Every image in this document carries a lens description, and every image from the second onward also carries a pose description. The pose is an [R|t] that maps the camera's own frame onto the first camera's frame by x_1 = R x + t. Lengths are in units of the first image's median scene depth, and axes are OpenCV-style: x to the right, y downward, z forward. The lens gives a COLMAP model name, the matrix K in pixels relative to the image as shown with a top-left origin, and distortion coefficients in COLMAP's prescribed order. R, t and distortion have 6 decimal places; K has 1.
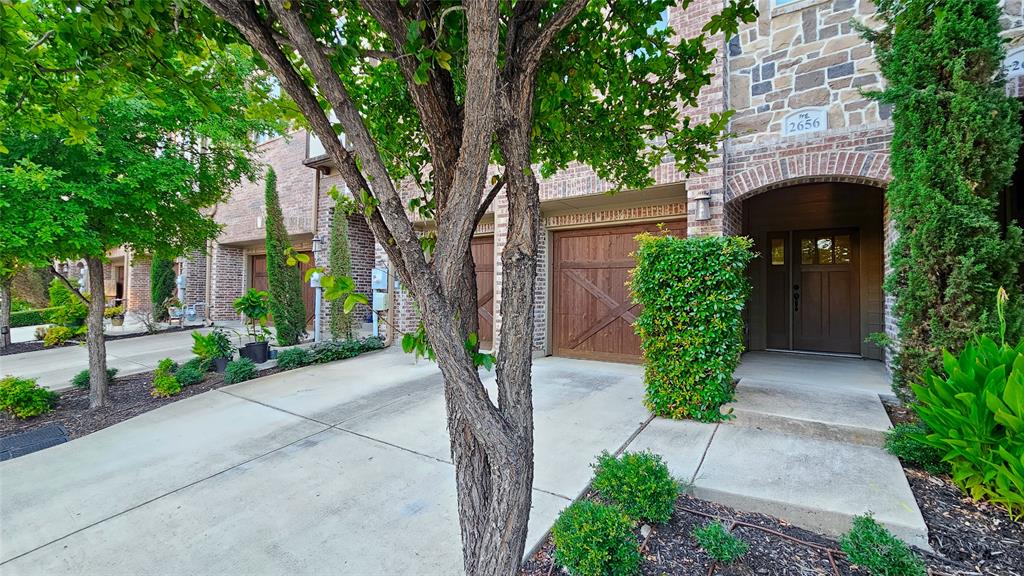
lens RADIAL K [[418.8, 0, 510.0], [0, 418.8, 283.2], [0, 0, 1]] dist [0.009464, -0.003937]
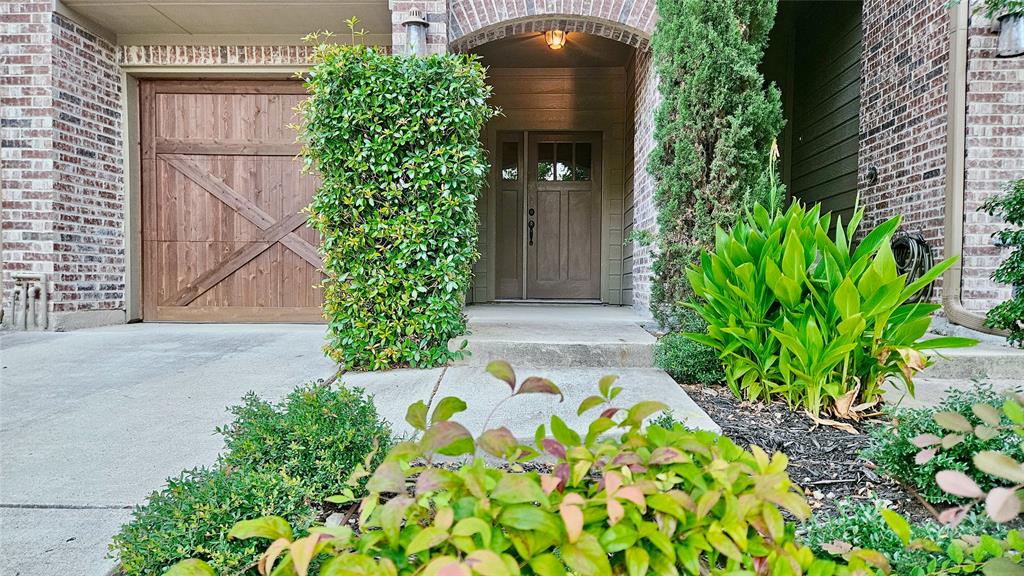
lens RADIAL K [[692.7, 0, 496.3], [0, 692.7, 287.8], [0, 0, 1]] dist [0.041130, -0.006107]
pose [[0.846574, -0.030703, 0.531385, 0.029198], [-0.012439, 0.996921, 0.077417, 0.137168], [-0.532126, -0.072149, 0.843586, 0.122313]]
